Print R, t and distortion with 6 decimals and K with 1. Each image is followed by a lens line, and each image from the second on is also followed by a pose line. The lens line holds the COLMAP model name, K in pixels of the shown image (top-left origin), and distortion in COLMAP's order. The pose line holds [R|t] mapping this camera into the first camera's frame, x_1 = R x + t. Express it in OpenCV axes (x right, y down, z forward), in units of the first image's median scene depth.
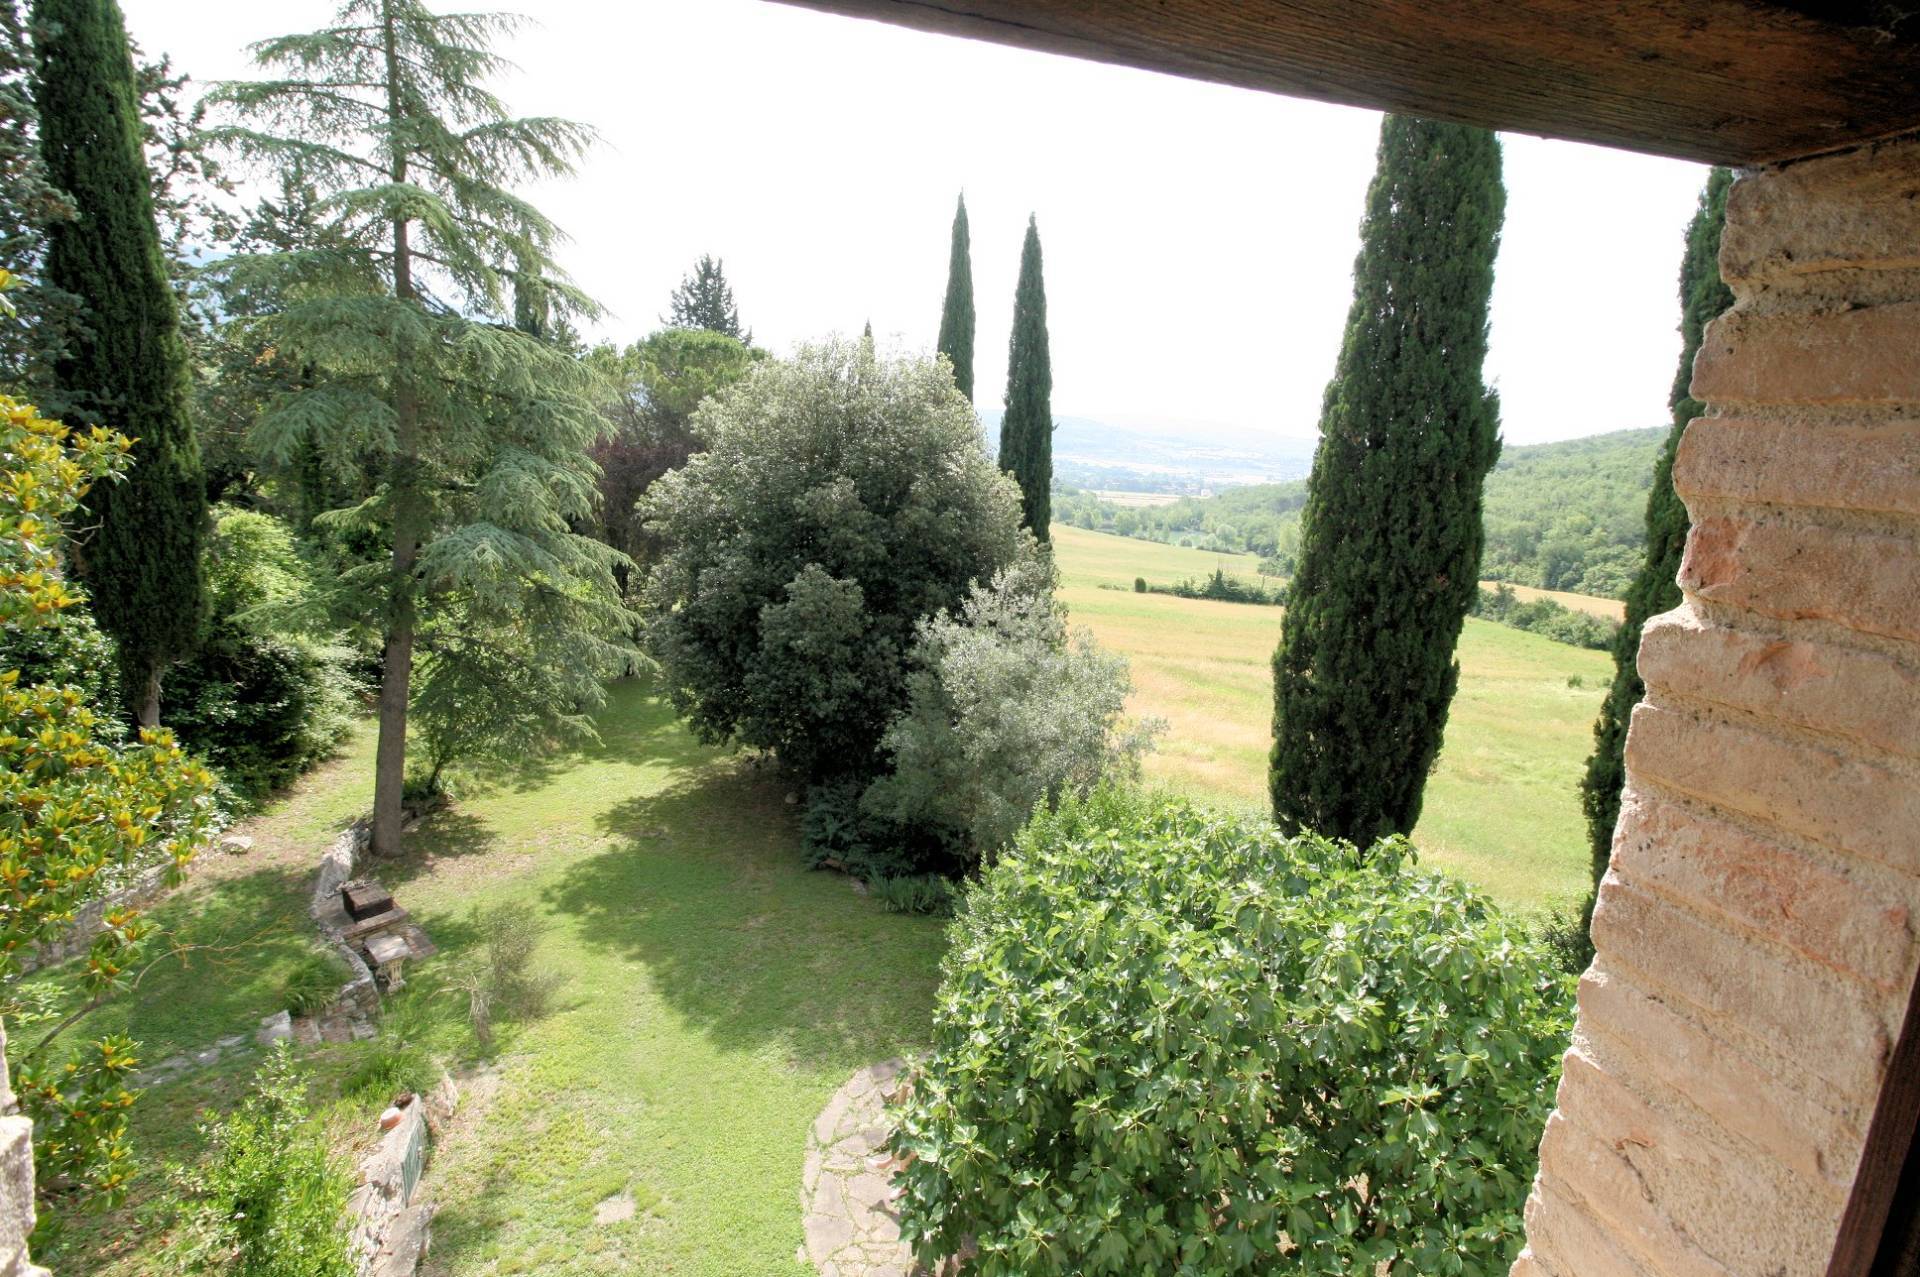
lens RADIAL K [[884.2, 0, 968.0], [0, 884.2, 634.1], [0, 0, 1]] dist [0.002035, -0.014009]
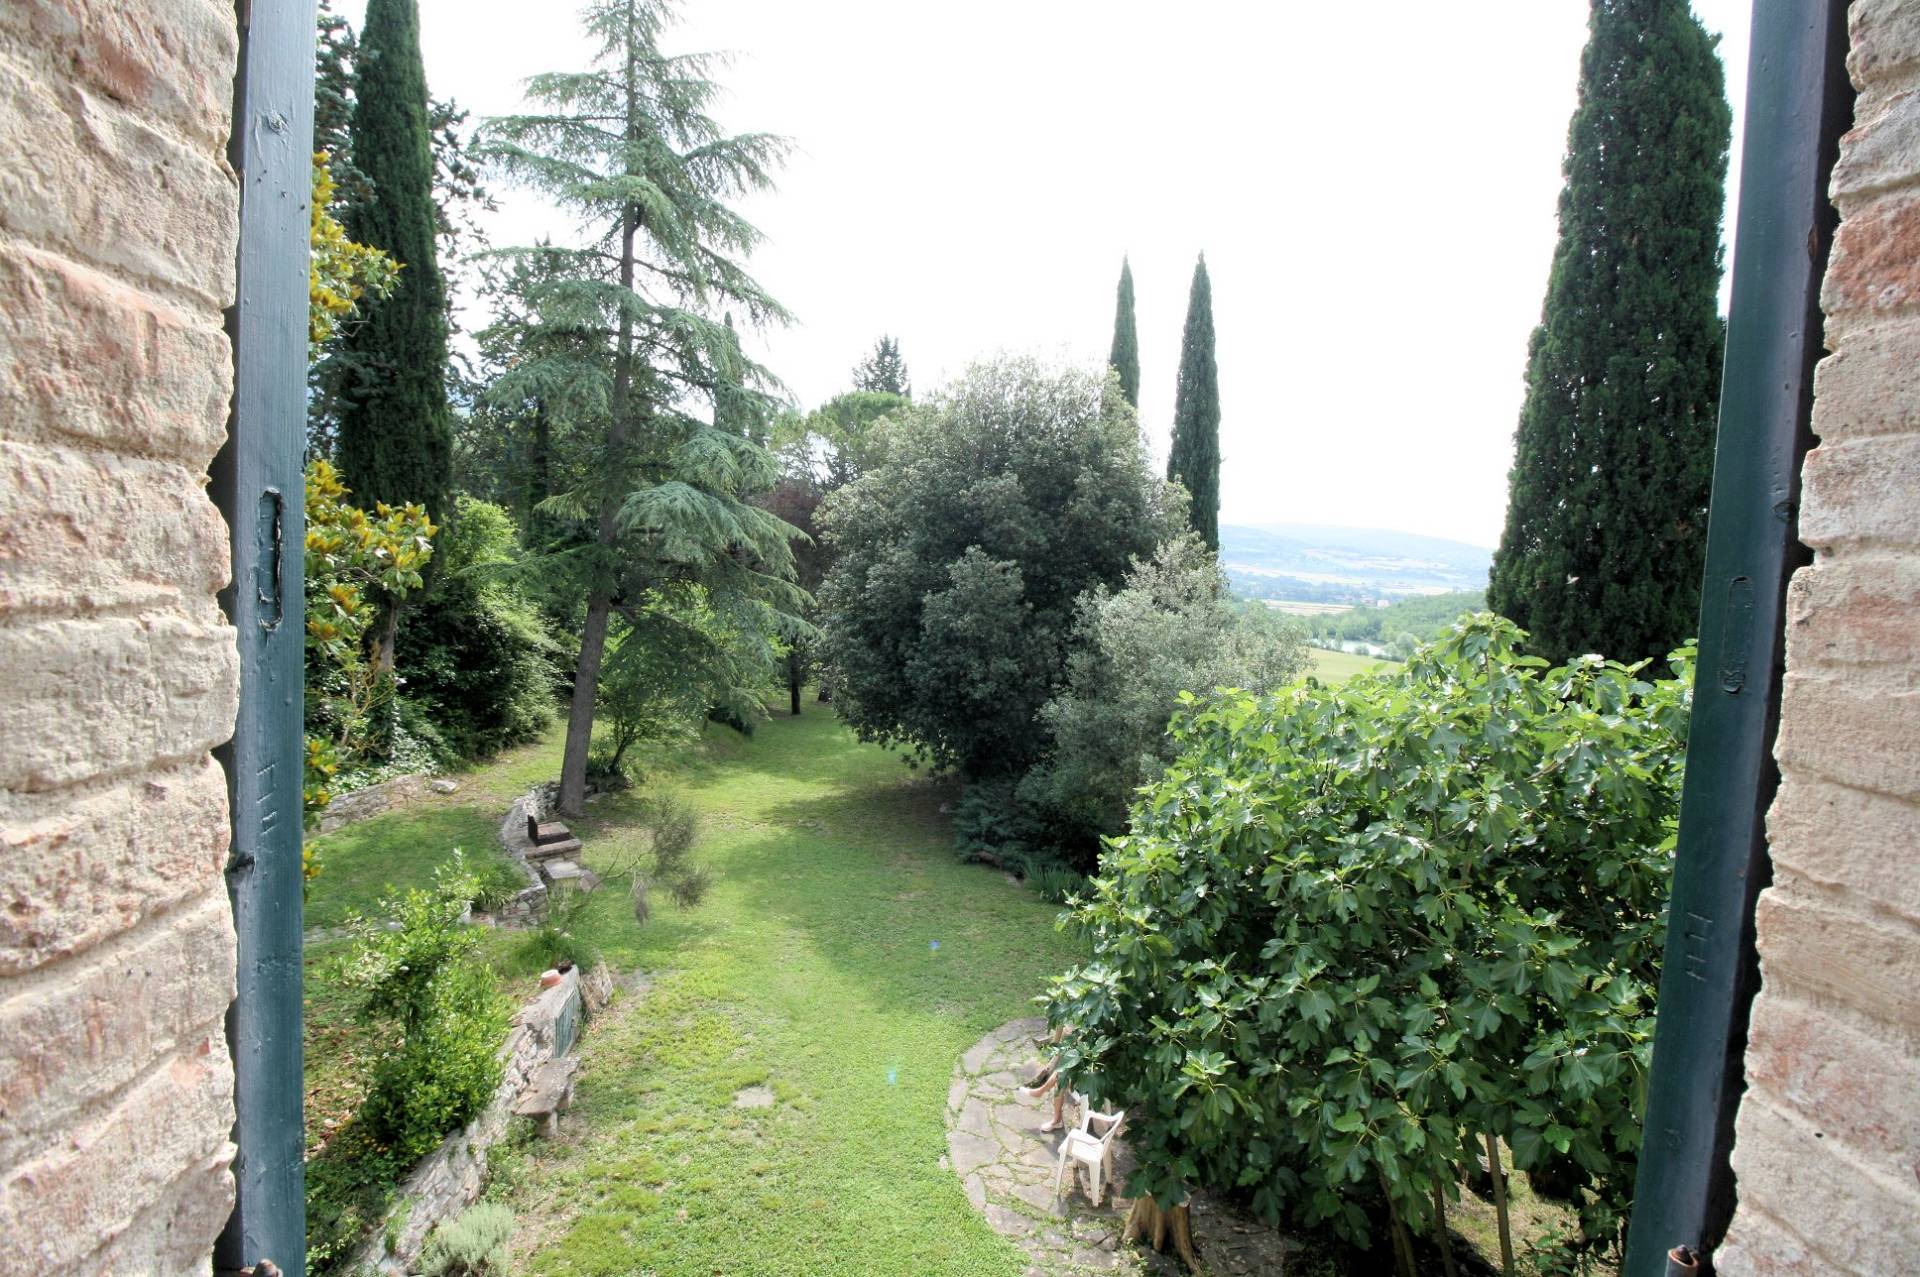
lens RADIAL K [[884.2, 0, 963.1], [0, 884.2, 652.9], [0, 0, 1]] dist [0.002035, -0.014009]
pose [[0.983290, 0.014495, -0.181469, -0.007015], [-0.035518, 0.992943, -0.113146, 0.176573], [0.178548, 0.117701, 0.976866, 0.030661]]
